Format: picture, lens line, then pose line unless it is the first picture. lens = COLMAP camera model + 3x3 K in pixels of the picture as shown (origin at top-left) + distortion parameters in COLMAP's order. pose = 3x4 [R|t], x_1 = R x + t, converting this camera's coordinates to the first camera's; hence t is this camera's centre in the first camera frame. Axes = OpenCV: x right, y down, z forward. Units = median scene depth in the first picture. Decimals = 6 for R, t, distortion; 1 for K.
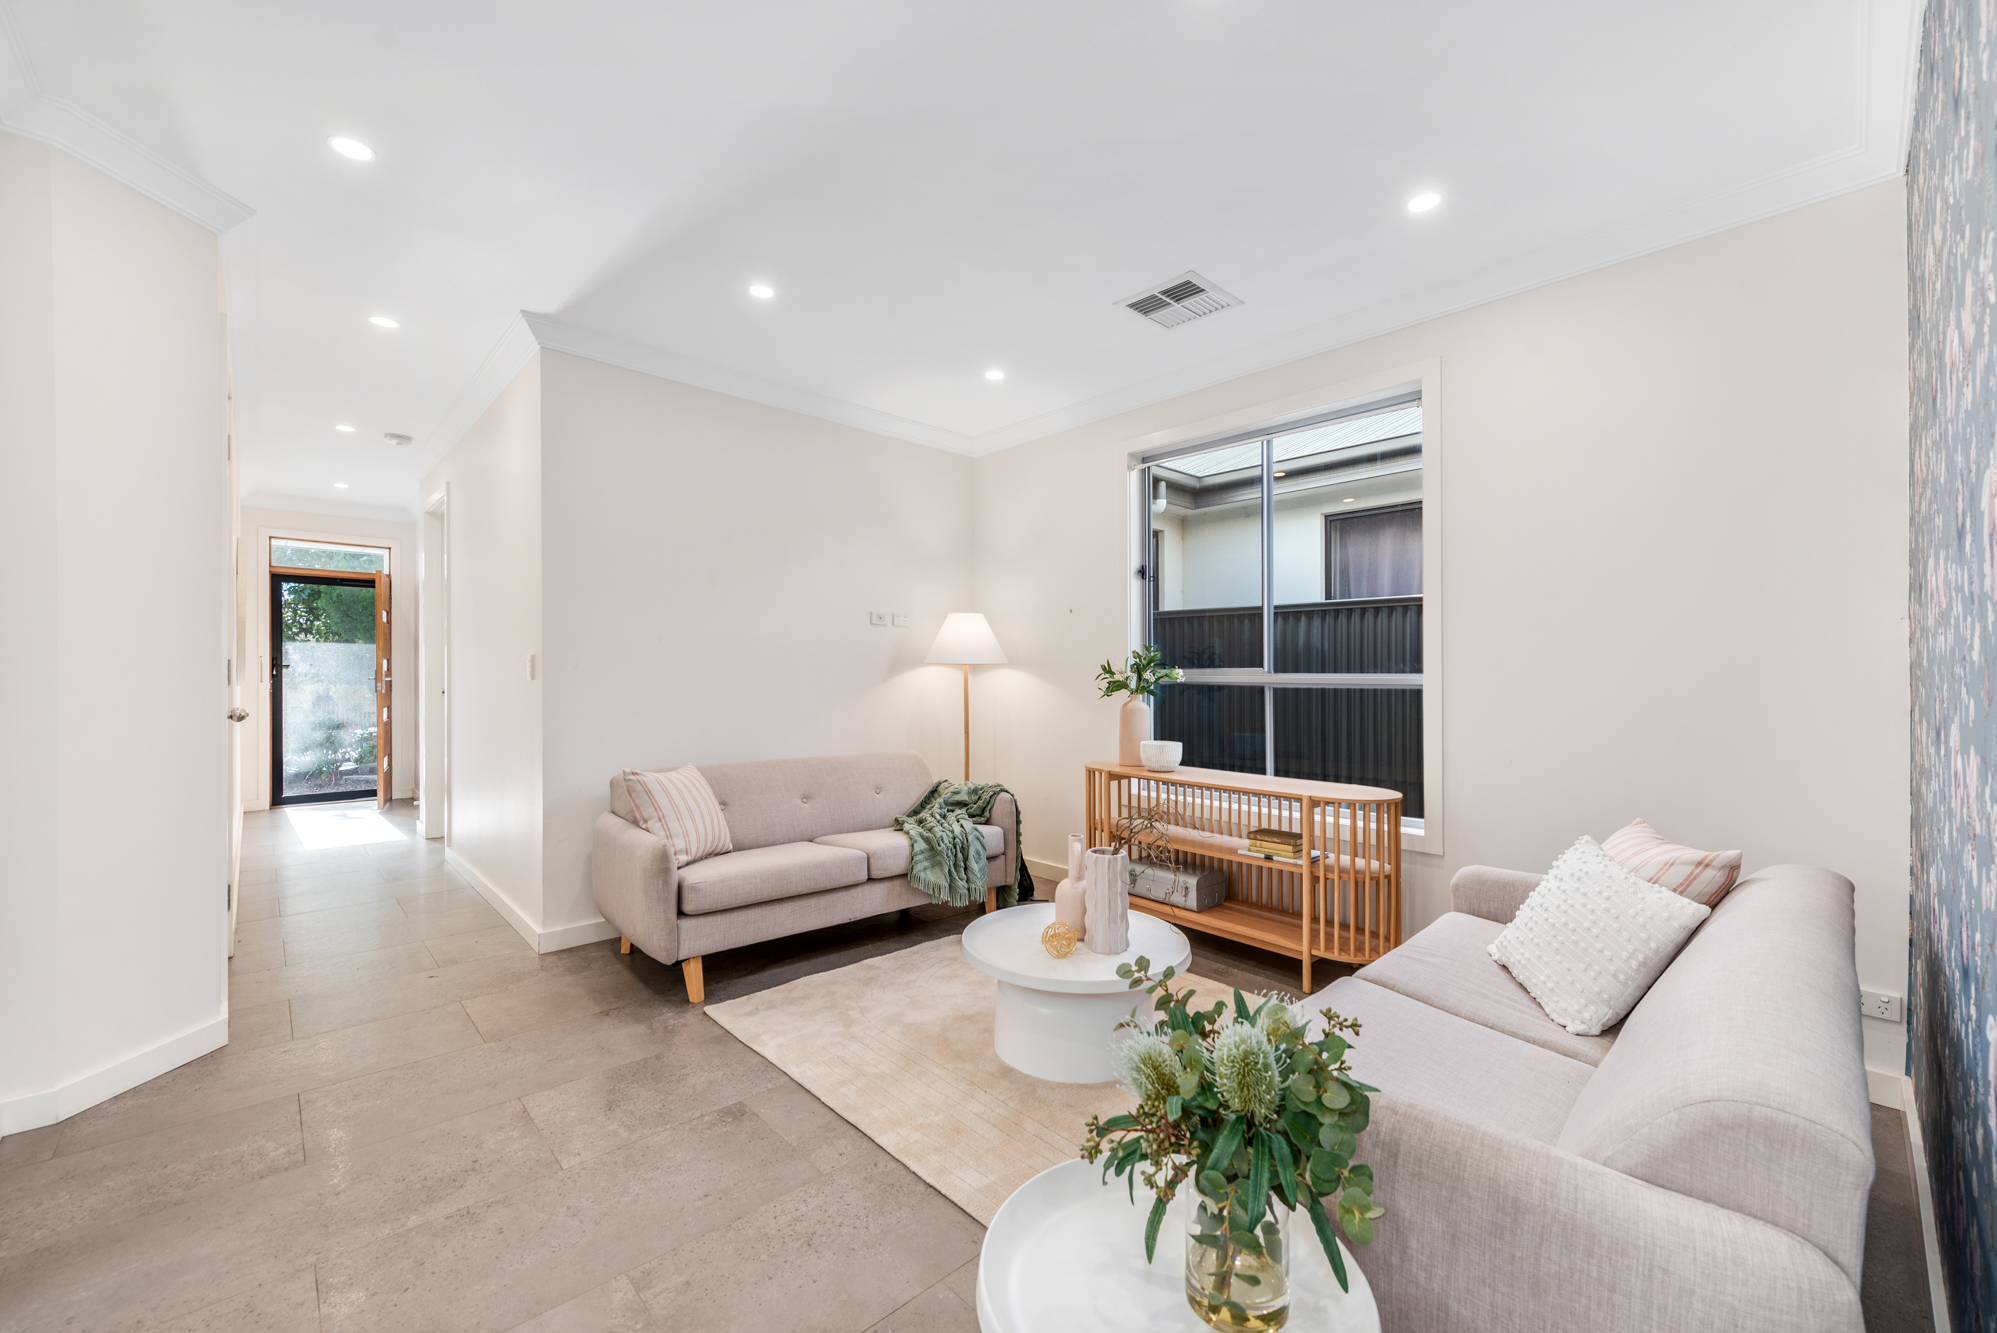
lens RADIAL K [[795.6, 0, 1002.3], [0, 795.6, 664.6], [0, 0, 1]] dist [0.012781, -0.000241]
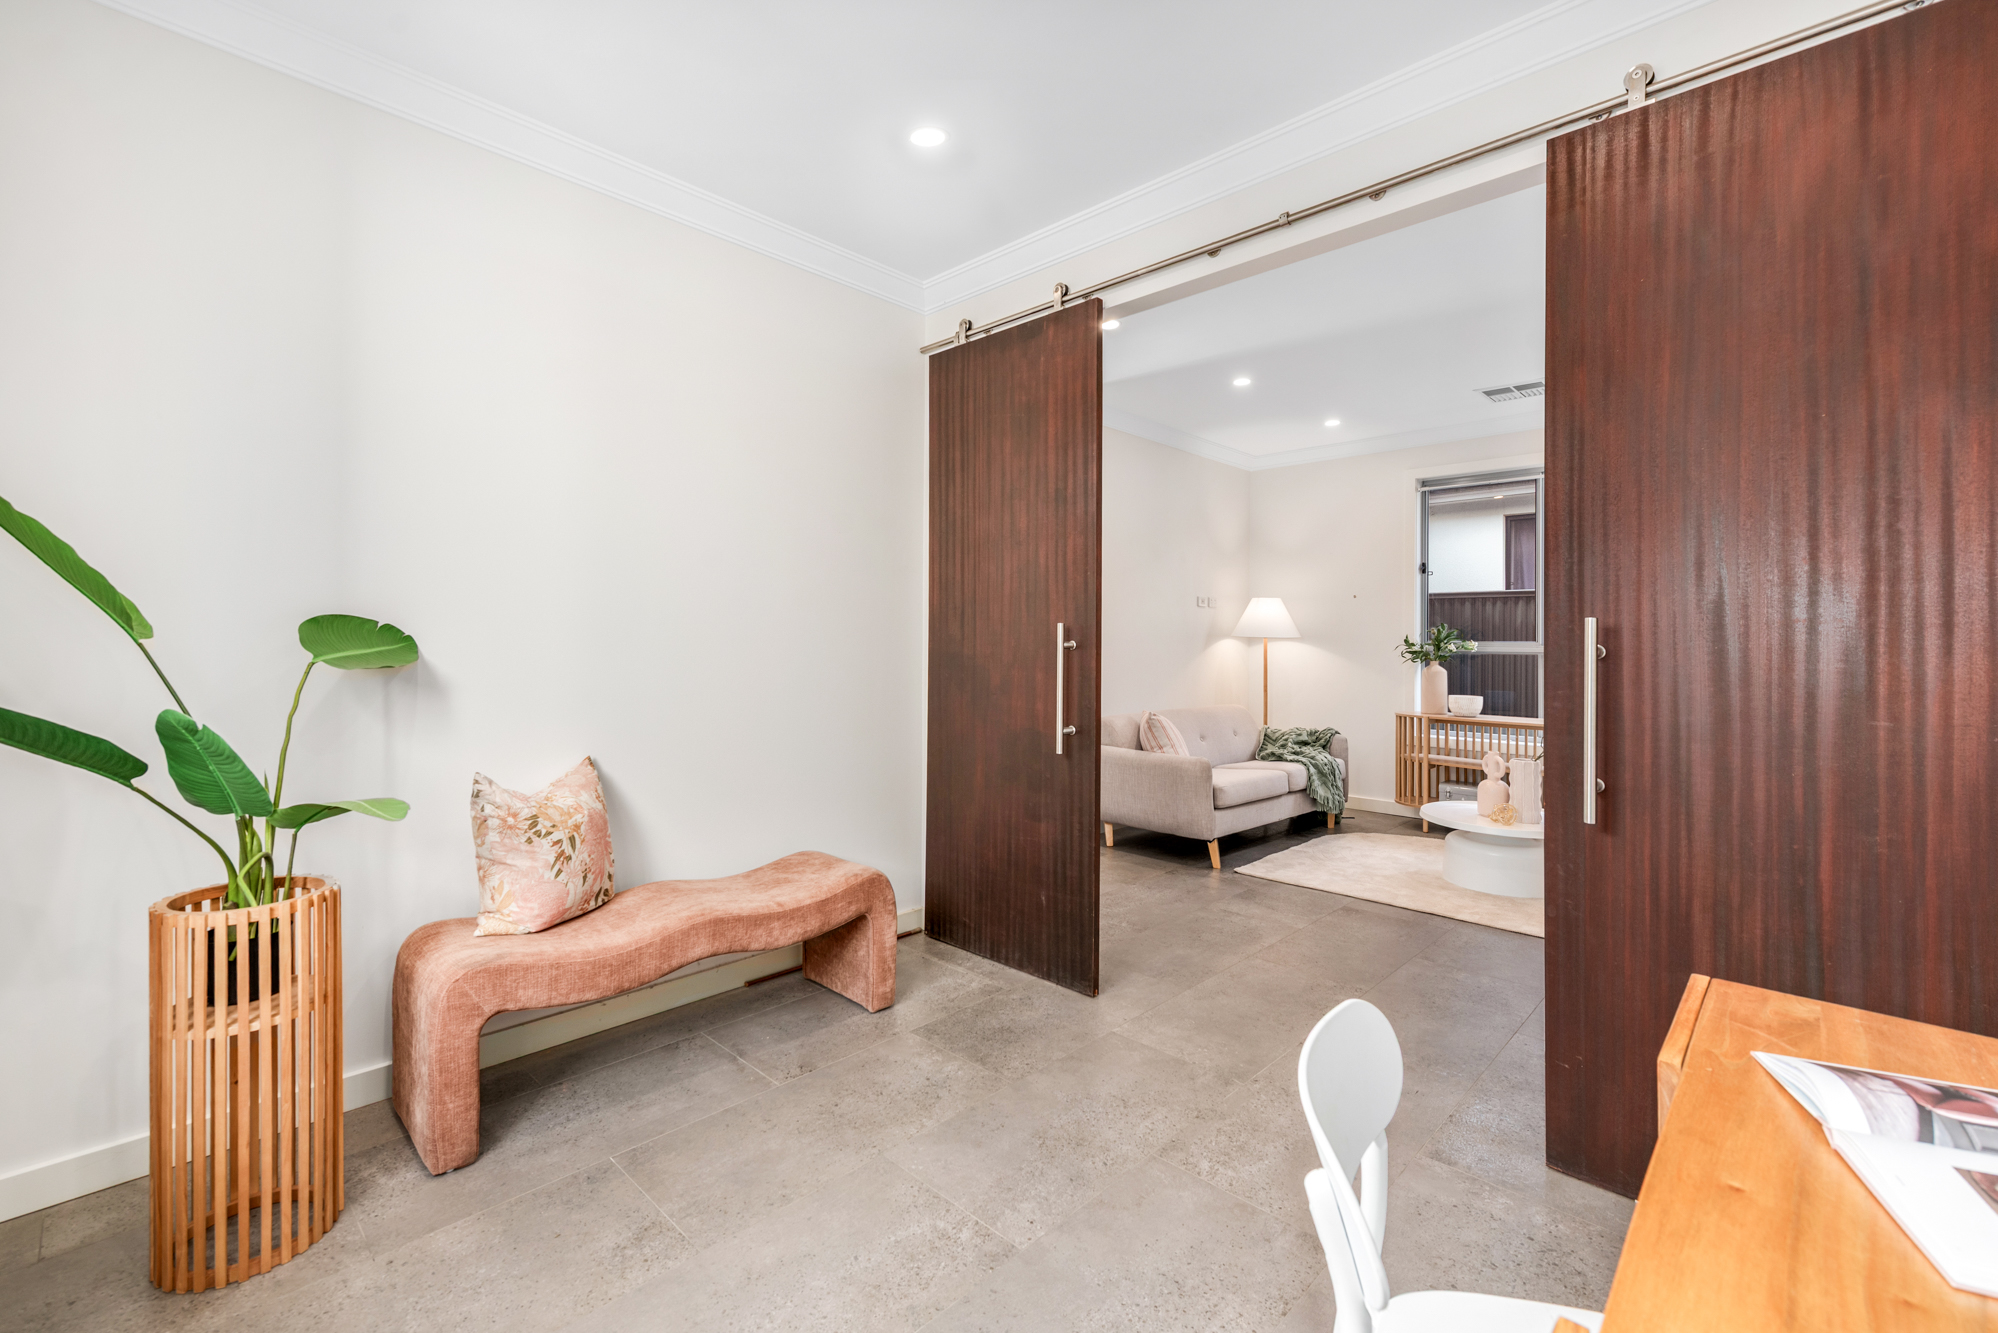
lens RADIAL K [[836.3, 0, 1012.2], [0, 836.3, 634.4], [0, 0, 1]] dist [0.000051, 0.000029]
pose [[0.999379, 0.004114, 0.035002, -0.503656], [-0.004158, 0.999991, 0.001181, -0.005374], [-0.034997, -0.001326, 0.999387, -0.323802]]
